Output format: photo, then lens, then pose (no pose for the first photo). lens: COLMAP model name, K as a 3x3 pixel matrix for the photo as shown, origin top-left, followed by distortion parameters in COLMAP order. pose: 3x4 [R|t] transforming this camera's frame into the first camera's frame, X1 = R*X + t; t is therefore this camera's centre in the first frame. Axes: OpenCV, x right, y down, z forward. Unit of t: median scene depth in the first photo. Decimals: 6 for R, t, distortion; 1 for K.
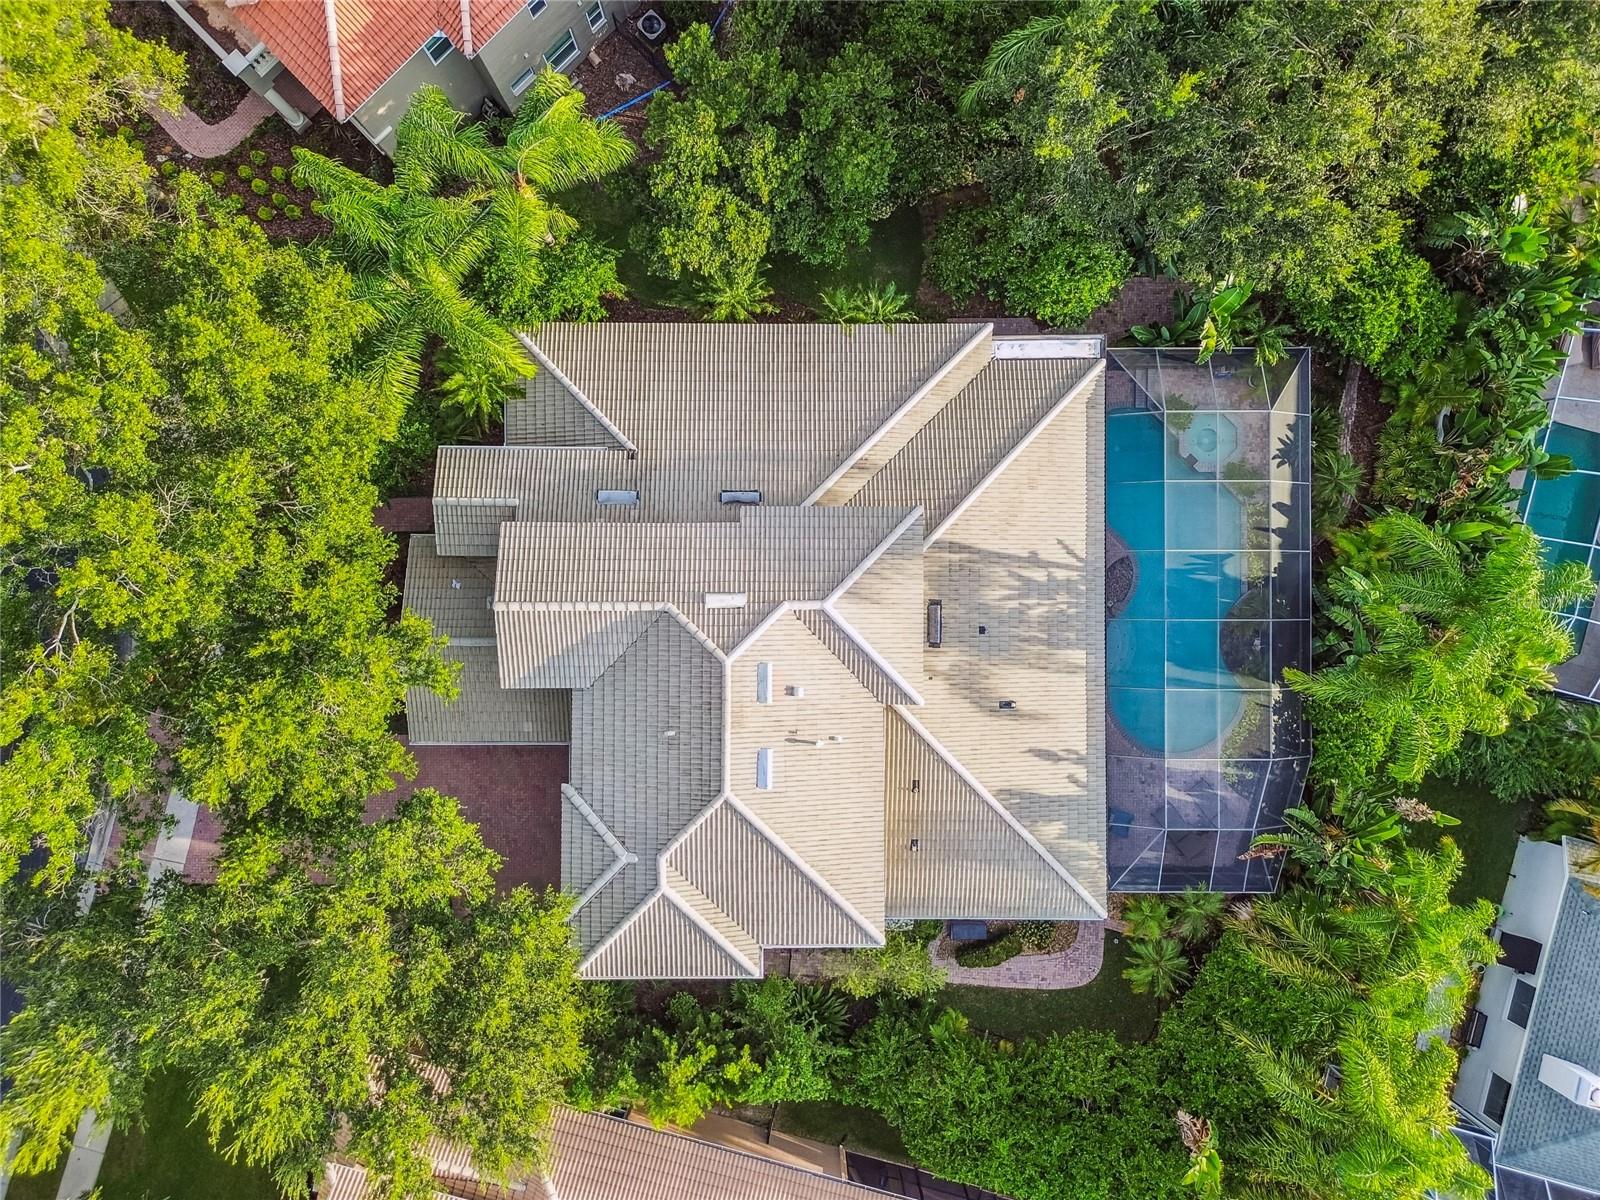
lens RADIAL K [[1118.2, 0, 811.1], [0, 1118.2, 639.2], [0, 0, 1]] dist [0.007376, 0.001204]
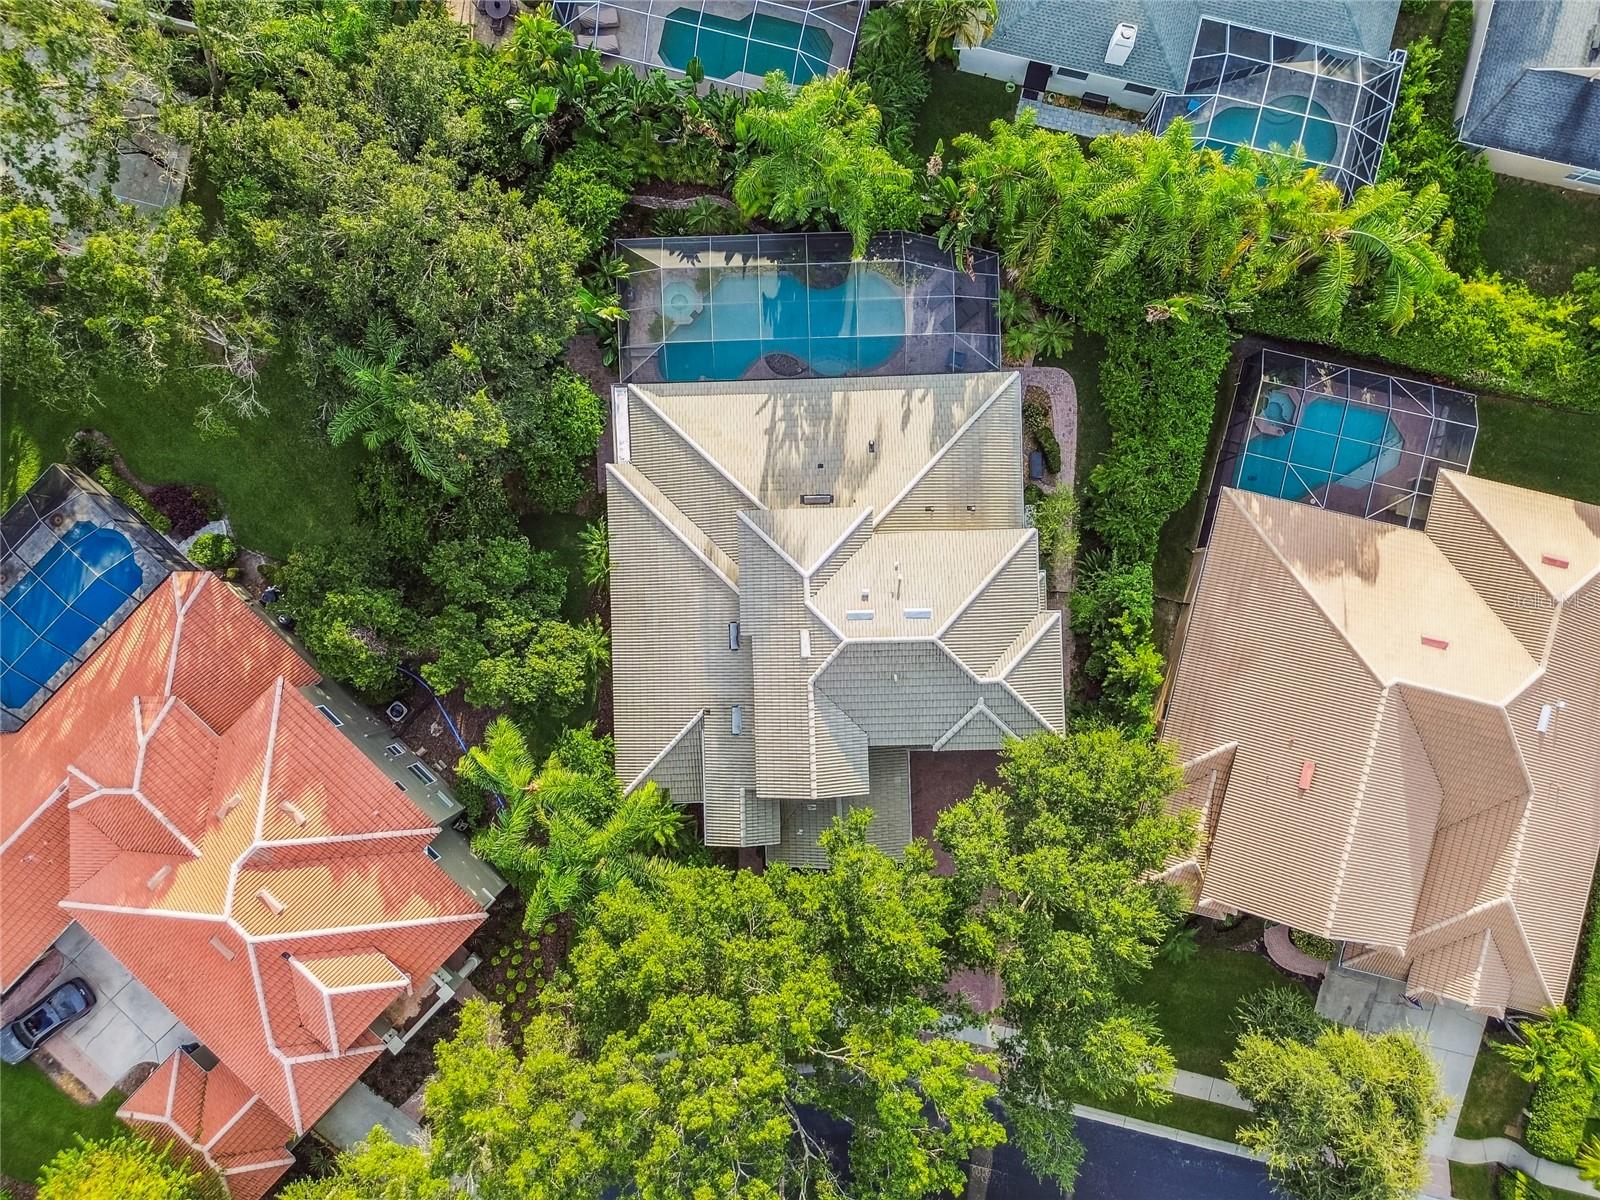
lens RADIAL K [[1118.2, 0, 811.1], [0, 1118.2, 639.2], [0, 0, 1]] dist [0.007376, 0.001204]
pose [[-0.030792, -0.998170, -0.052049, 0.005357], [0.999076, -0.029174, -0.031568, 0.019131], [0.029991, -0.052973, 0.998145, -0.454792]]
